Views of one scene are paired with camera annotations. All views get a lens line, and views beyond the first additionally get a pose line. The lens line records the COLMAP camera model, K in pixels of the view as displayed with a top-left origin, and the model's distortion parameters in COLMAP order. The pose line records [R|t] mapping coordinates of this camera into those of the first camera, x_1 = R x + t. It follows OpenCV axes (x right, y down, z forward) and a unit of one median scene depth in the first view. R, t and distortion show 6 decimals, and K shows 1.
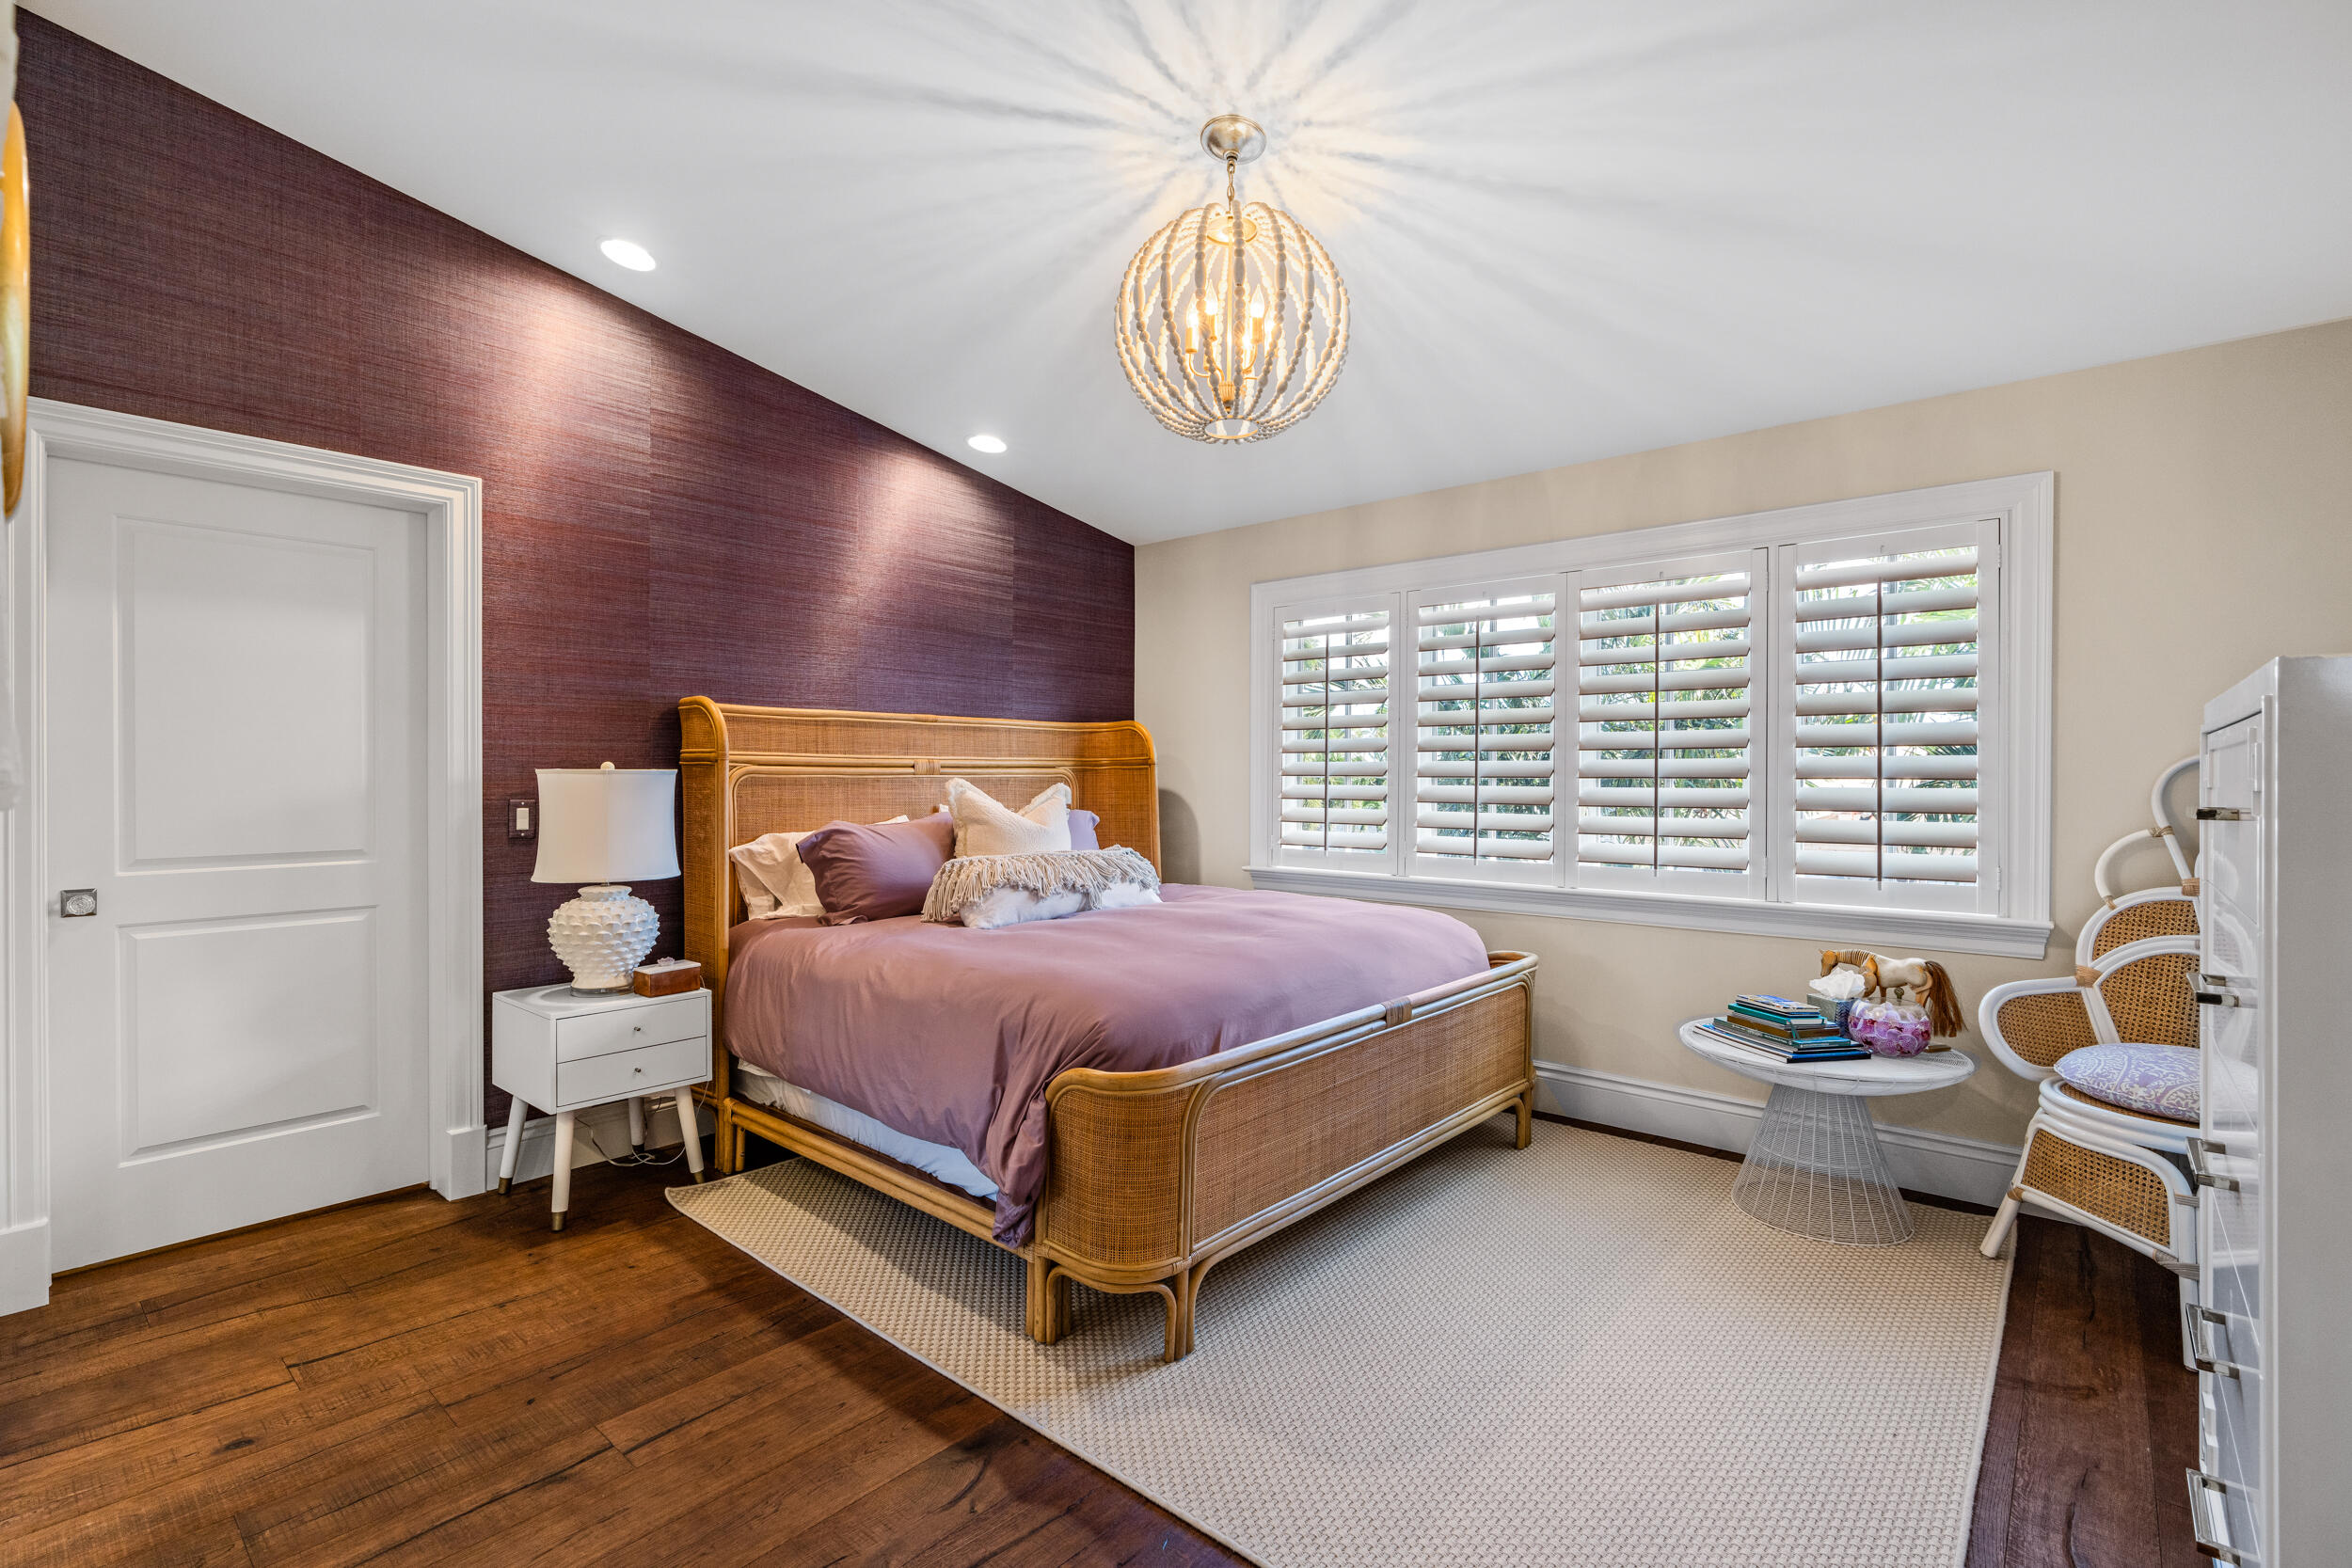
lens RADIAL K [[1058.9, 0, 1176.3], [0, 1058.9, 782.9], [0, 0, 1]] dist [0.000036, 0.000671]
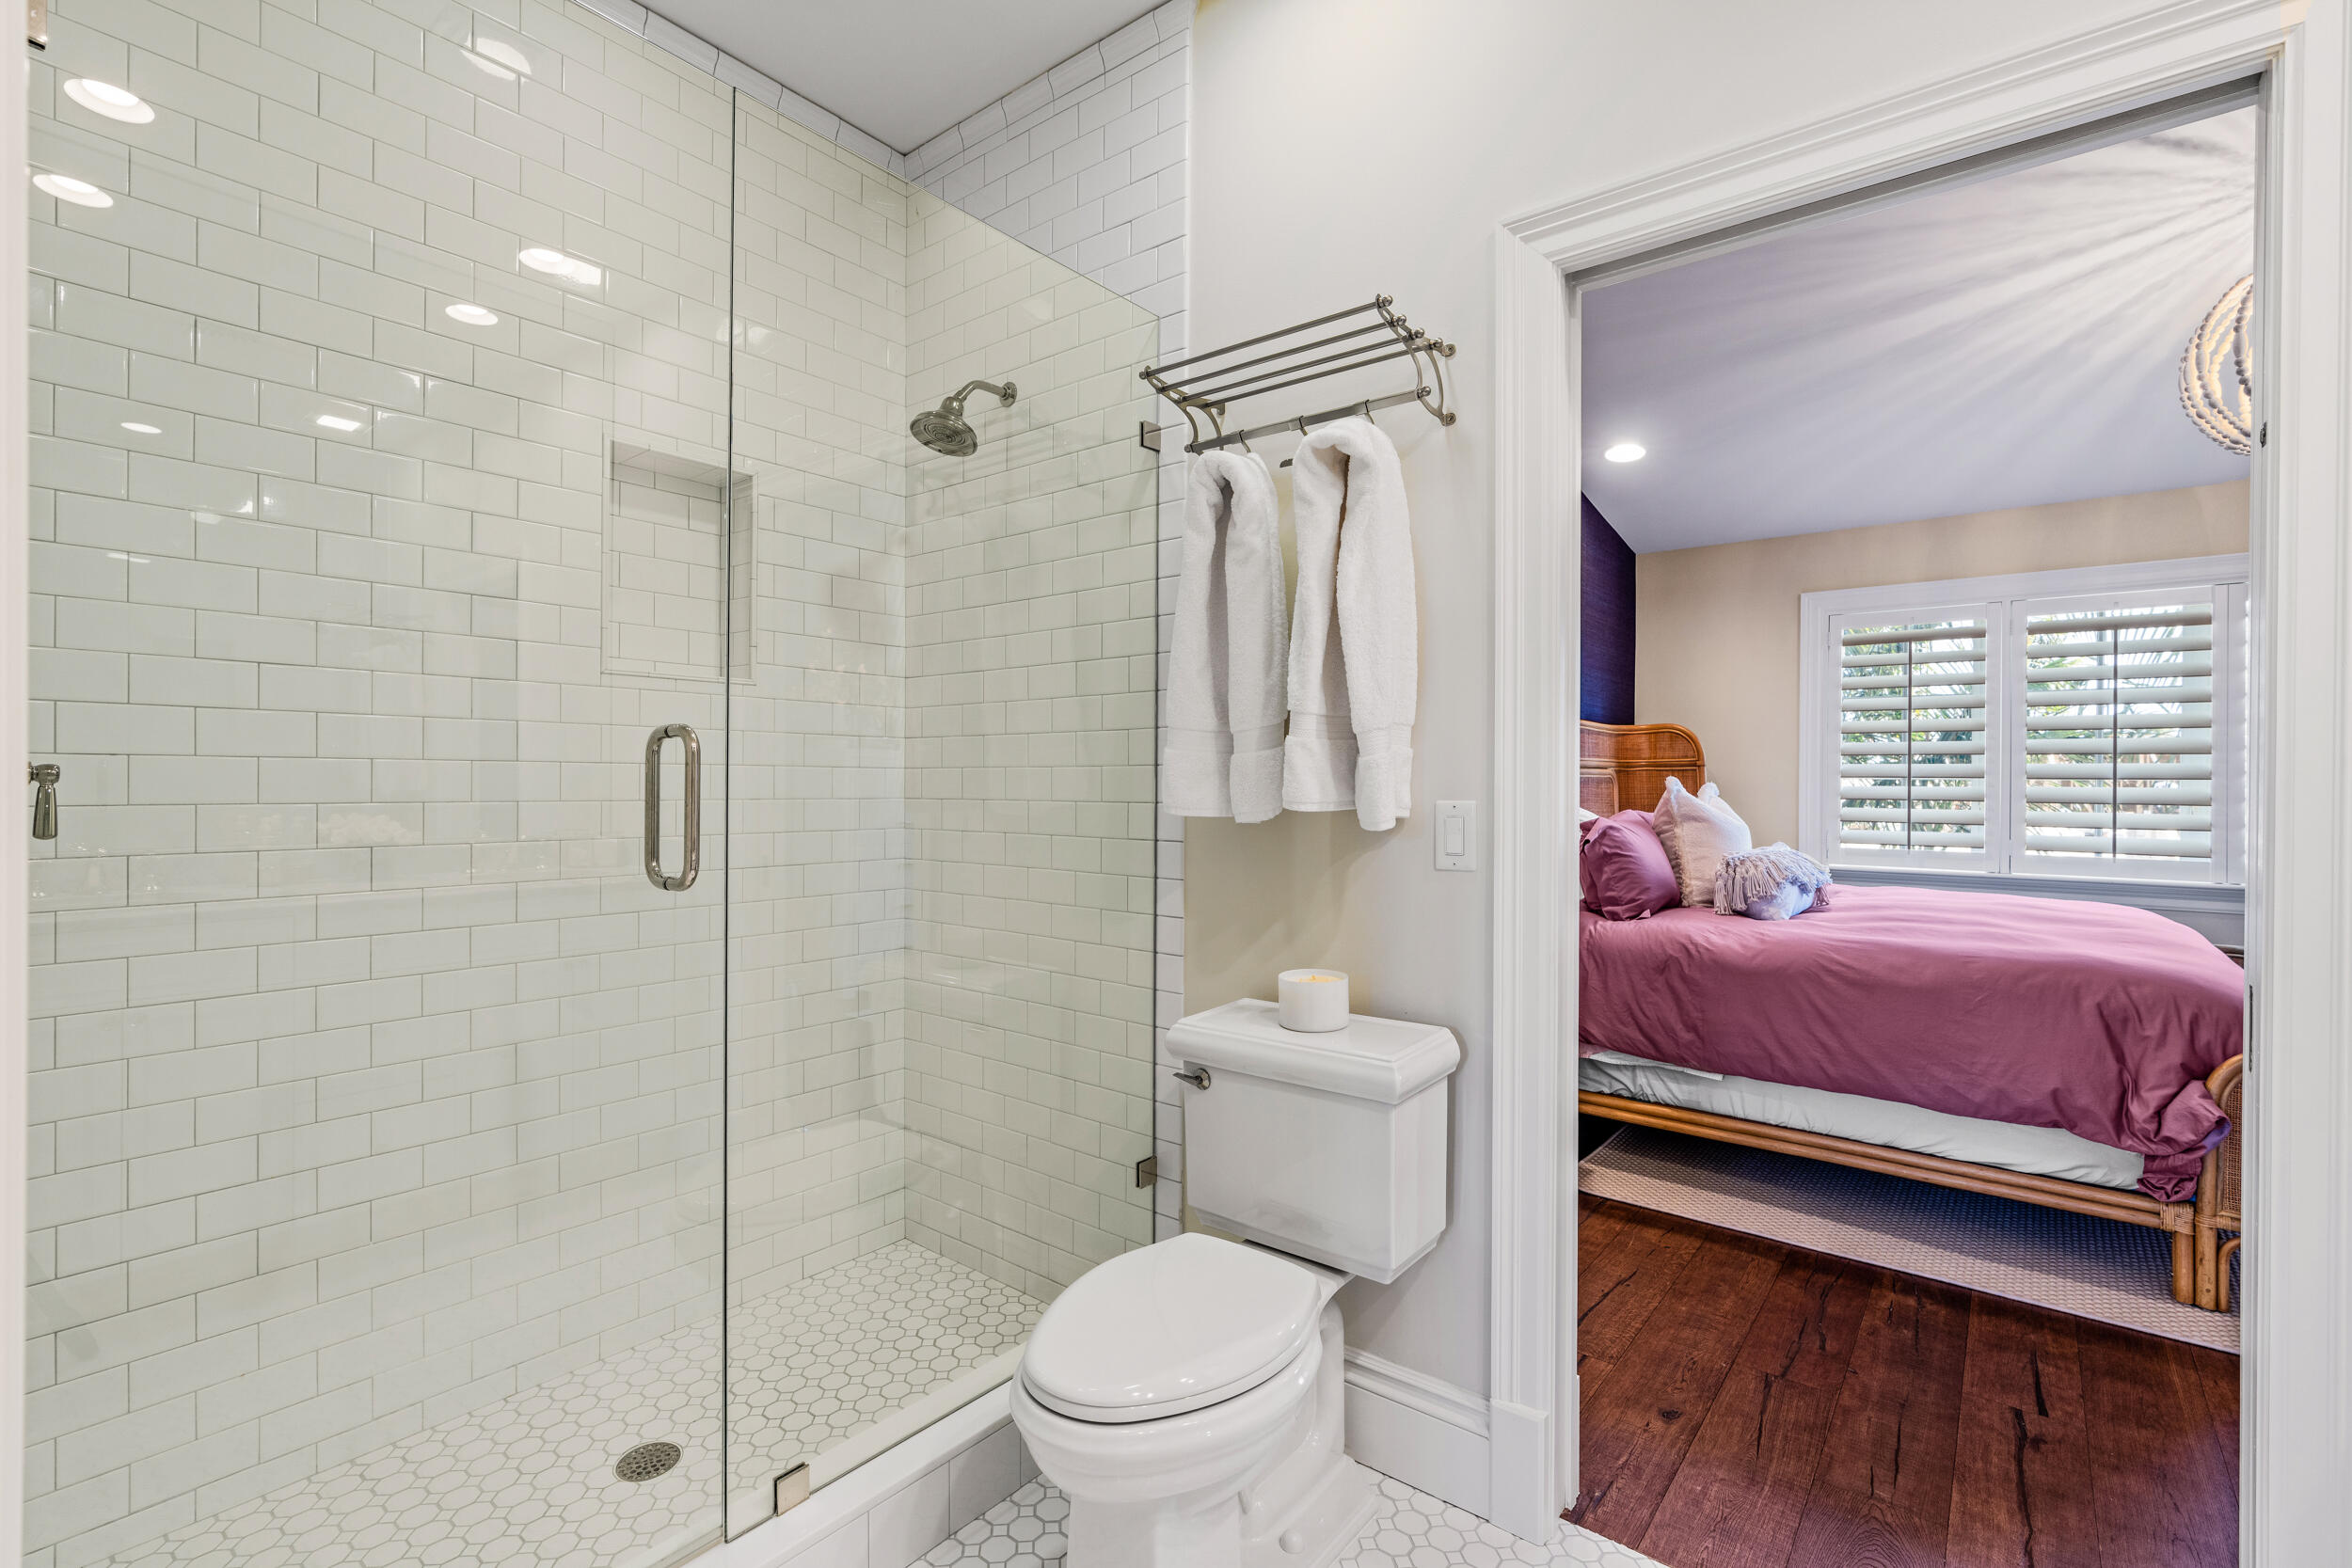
lens RADIAL K [[1058.9, 0, 1169.8], [0, 1058.9, 783.5], [0, 0, 1]] dist [0.000036, 0.000671]
pose [[0.999097, 0.006195, 0.042042, -1.029506], [-0.006077, 0.999977, -0.002927, 0.012941], [-0.042059, 0.002669, 0.999112, -0.006484]]
